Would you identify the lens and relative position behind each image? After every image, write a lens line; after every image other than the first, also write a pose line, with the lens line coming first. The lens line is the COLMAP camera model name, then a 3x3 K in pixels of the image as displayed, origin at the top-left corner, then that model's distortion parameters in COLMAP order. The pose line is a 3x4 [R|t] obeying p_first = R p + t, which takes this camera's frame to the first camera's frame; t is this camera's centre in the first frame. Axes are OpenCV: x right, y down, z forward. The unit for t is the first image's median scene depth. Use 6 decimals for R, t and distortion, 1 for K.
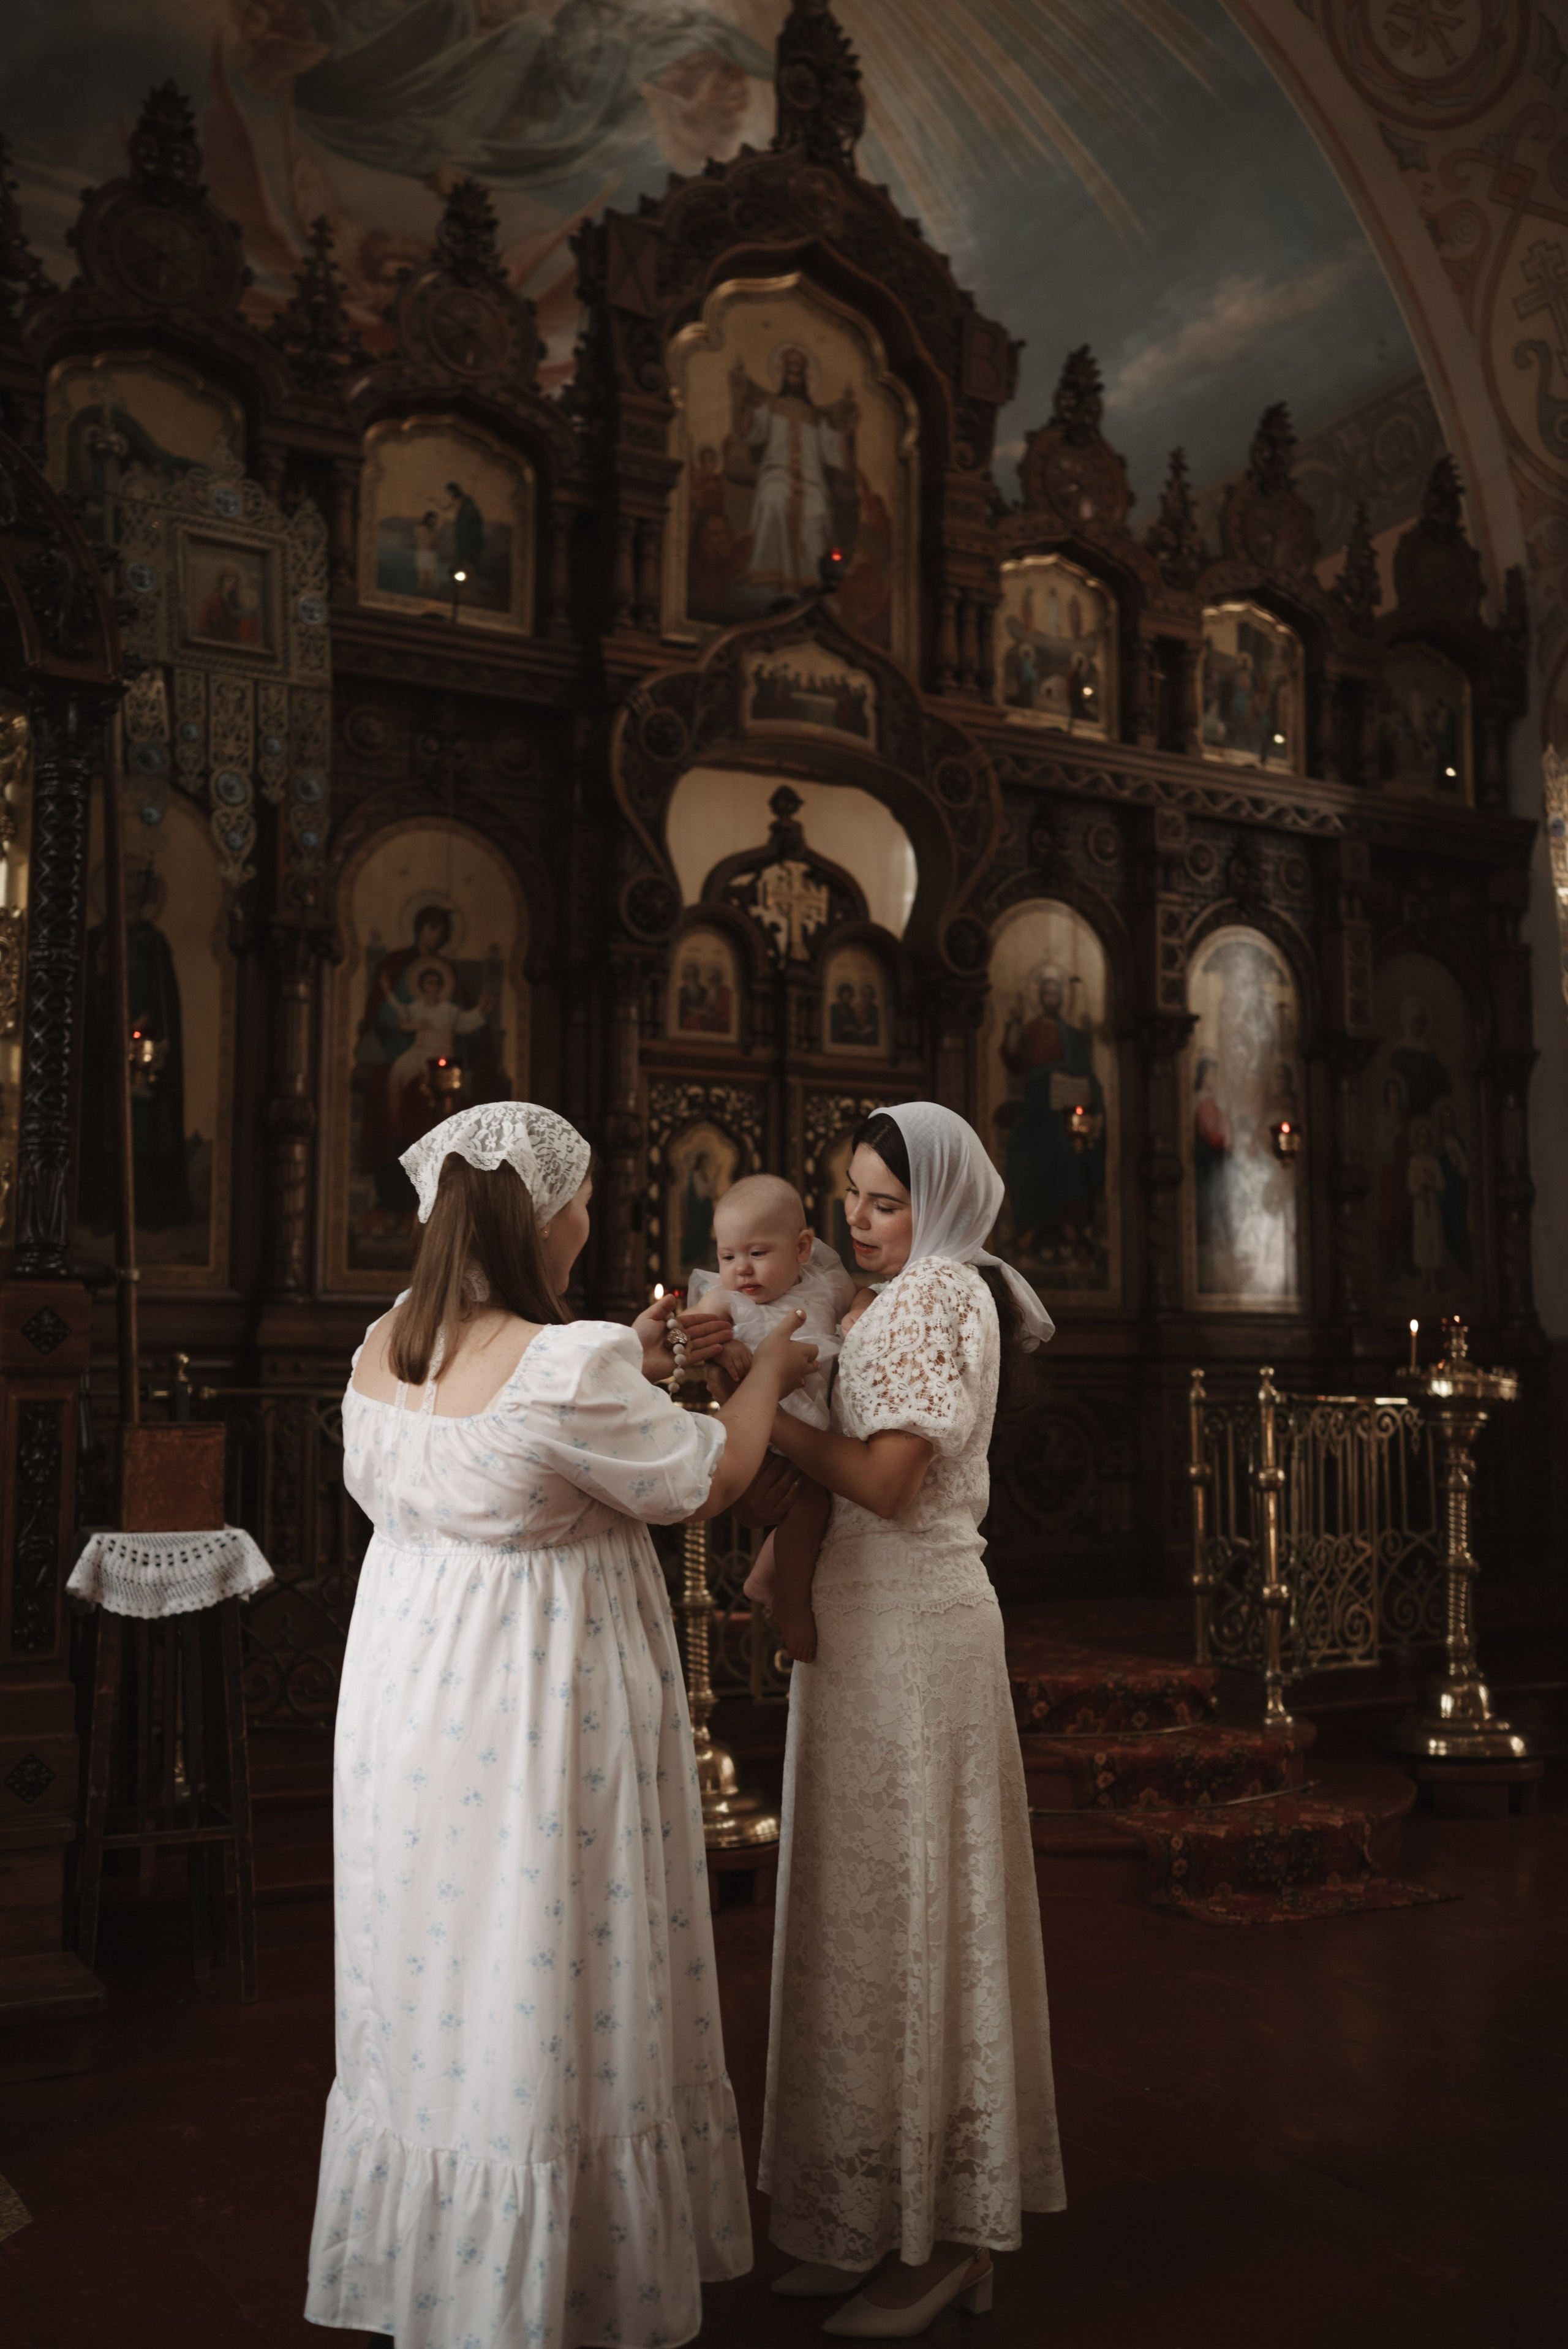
lens RADIAL K [[2227.3, 0, 799.4], [0, 2227.3, 1174.1], [0, 0, 1]] dist [-0.010677, 0.022228]
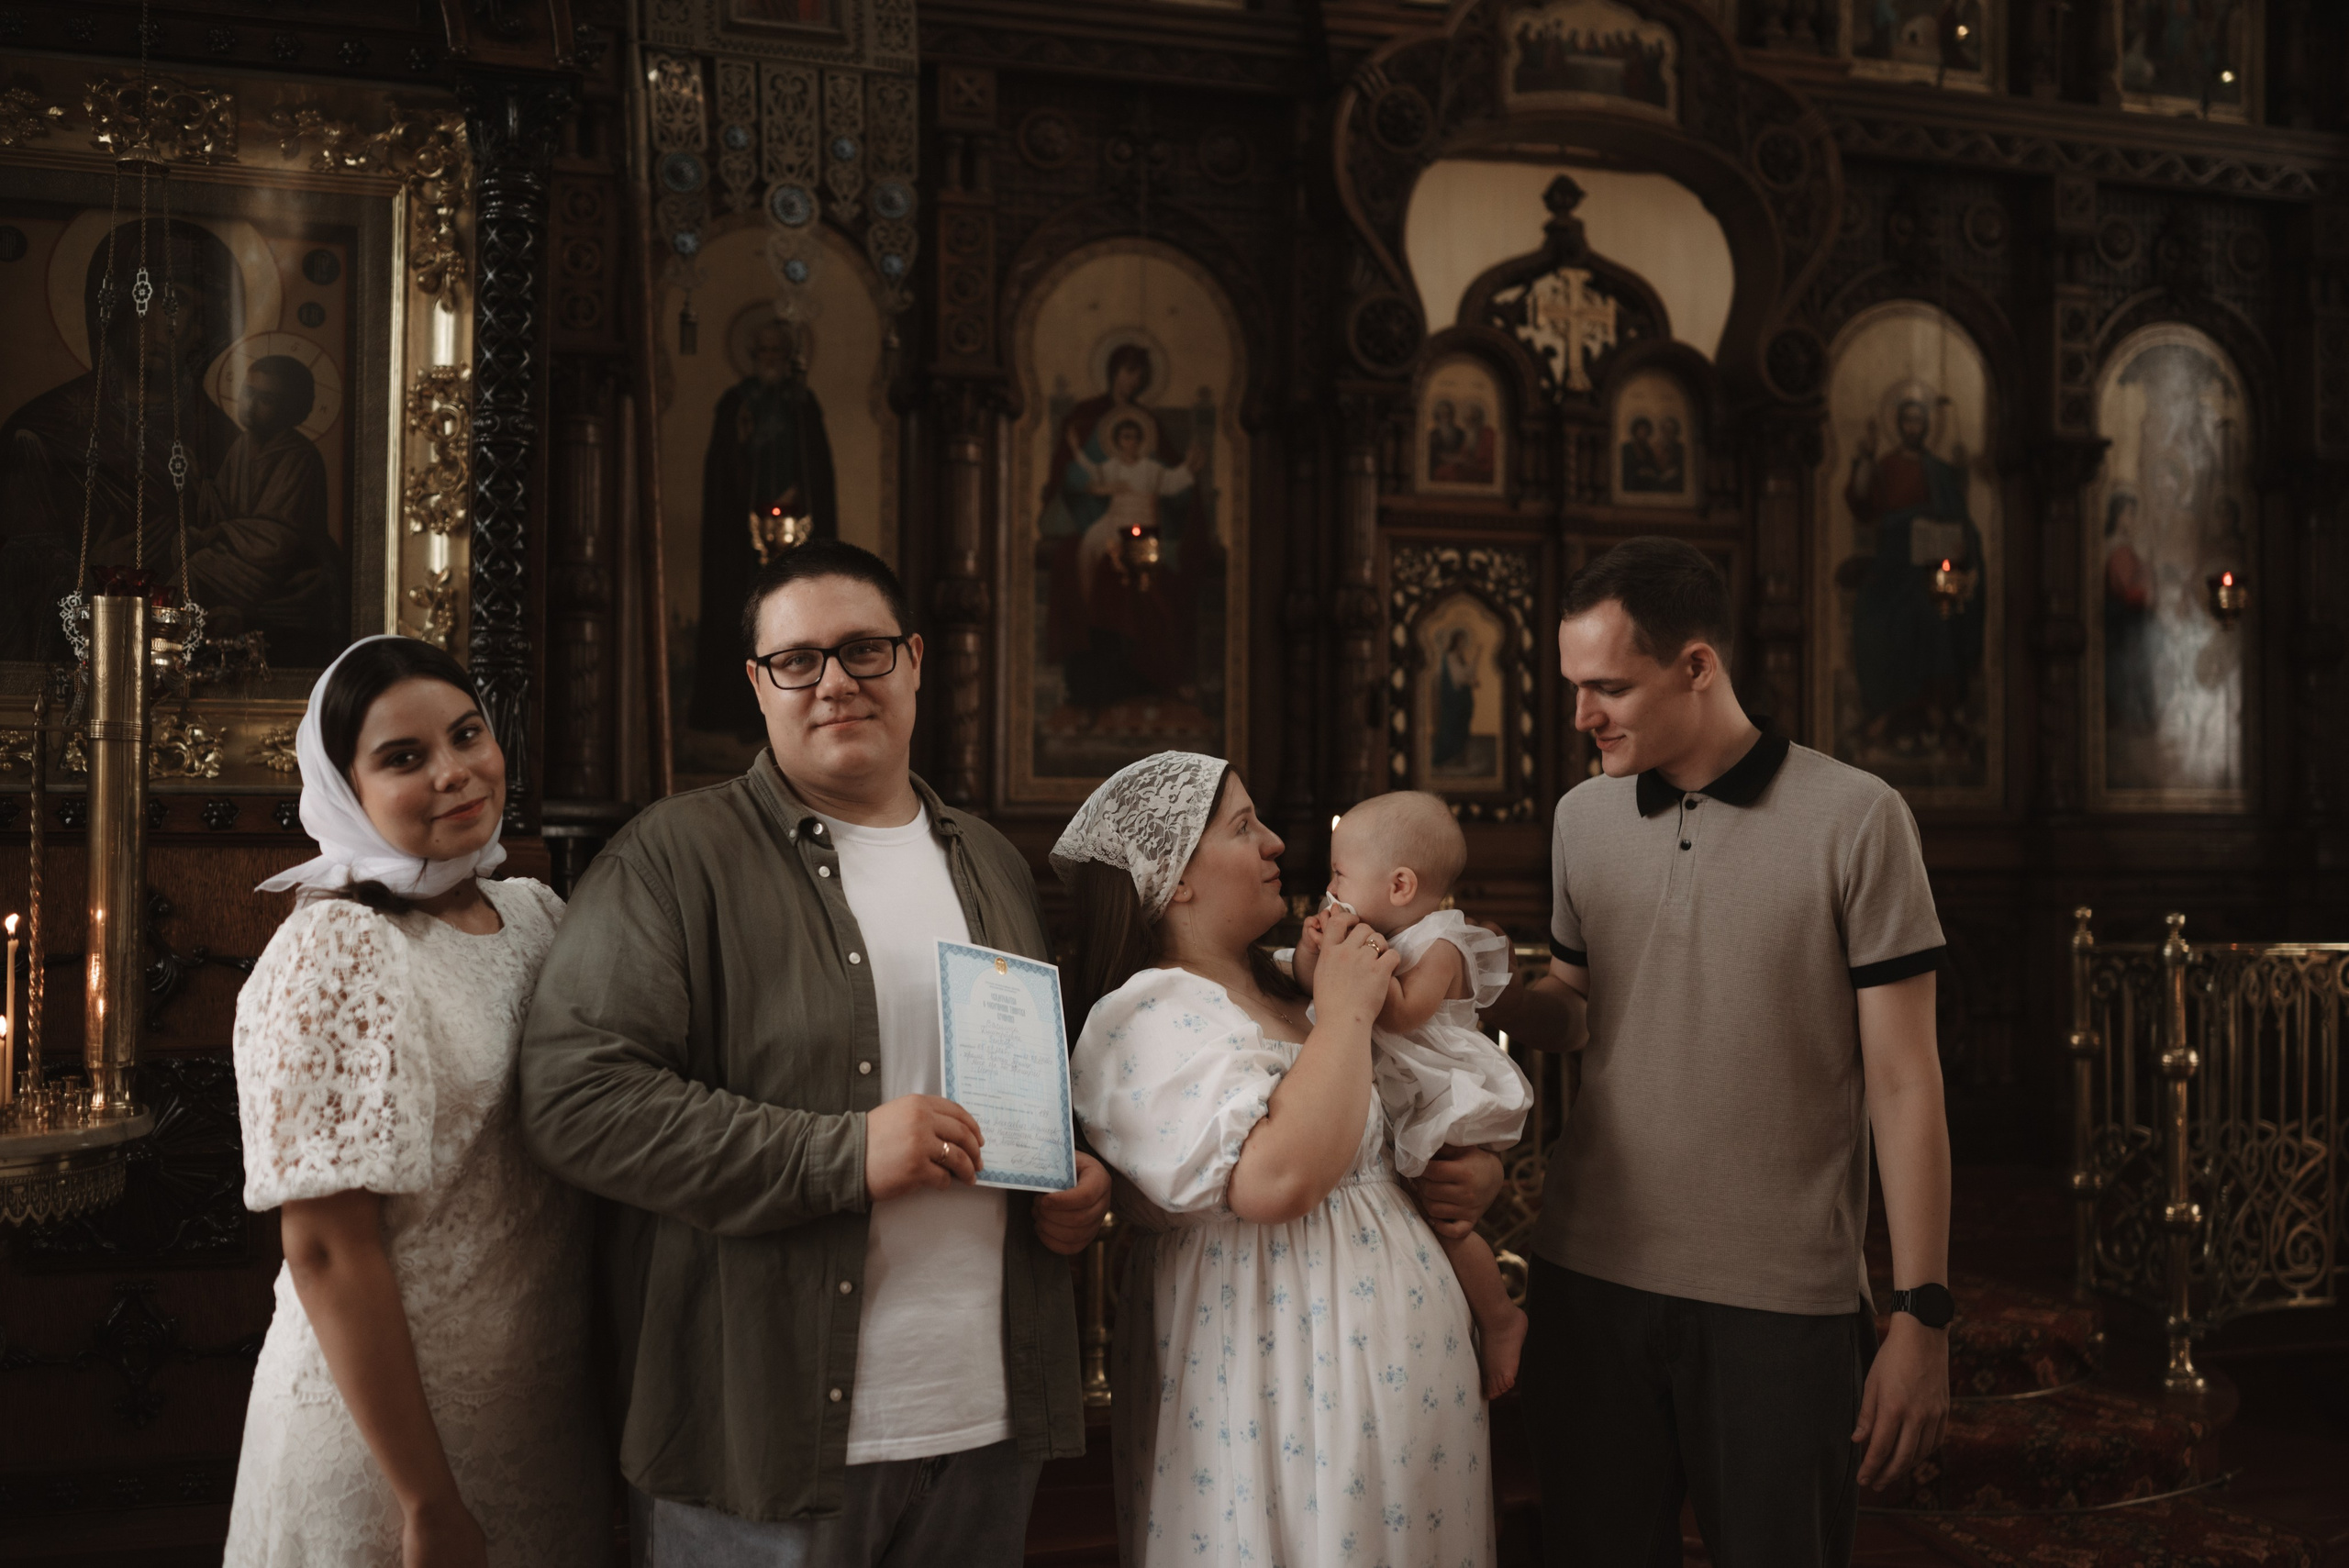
lens RADIAL K [[2216.4, 0, 1176.1], [0, 2216.4, 789.3], [0, 0, 1]] dist [-0.012306, 0.019932]
pose [[0.970822, -0.000318, -0.239800, 0.051152], [0.018713, 0.997050, 0.074439, -0.013709], [0.239069, -0.076755, 0.967964, 0.168263]]
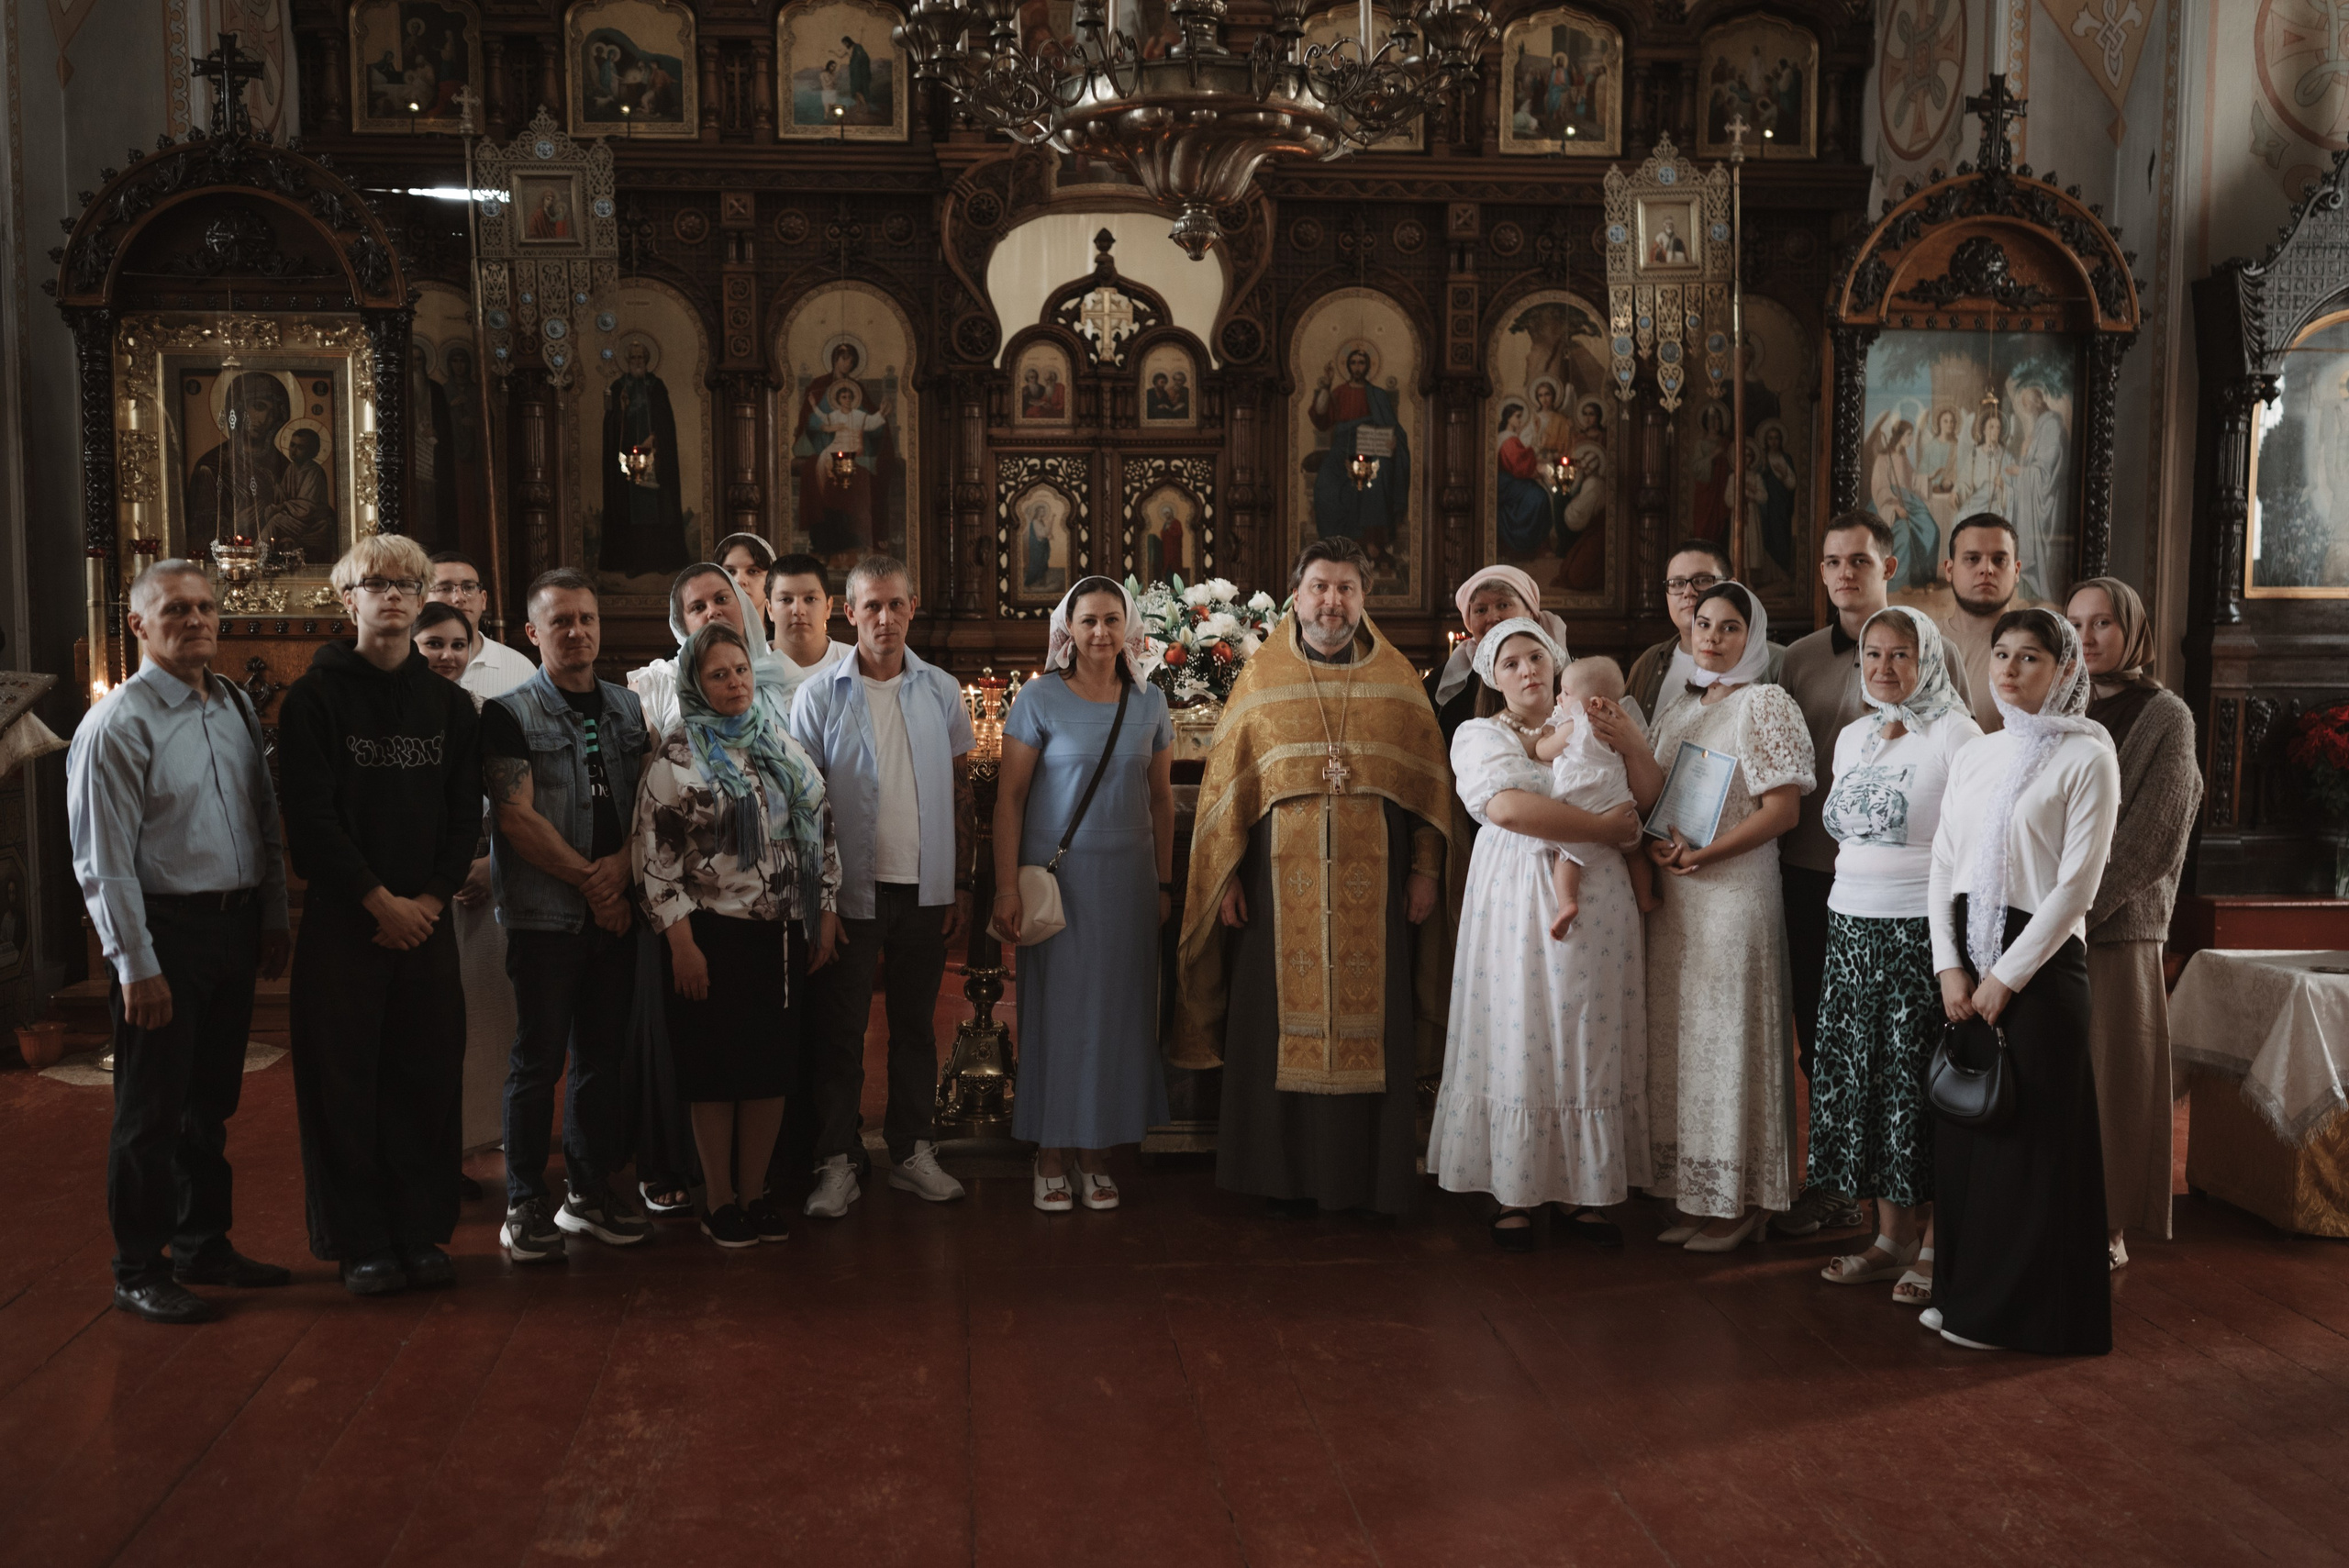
lens RADIAL K [[2253.4, 0, 1166.2], [0, 2253.4, 794.2], [0, 0, 1]] dist [-0.008092, 0.013972]
pose [[0.908076, 0.037260, -0.417145, 0.620883], [0.039824, 0.983839, 0.174570, -0.074623], [0.416908, -0.175135, 0.891917, -0.269200]]
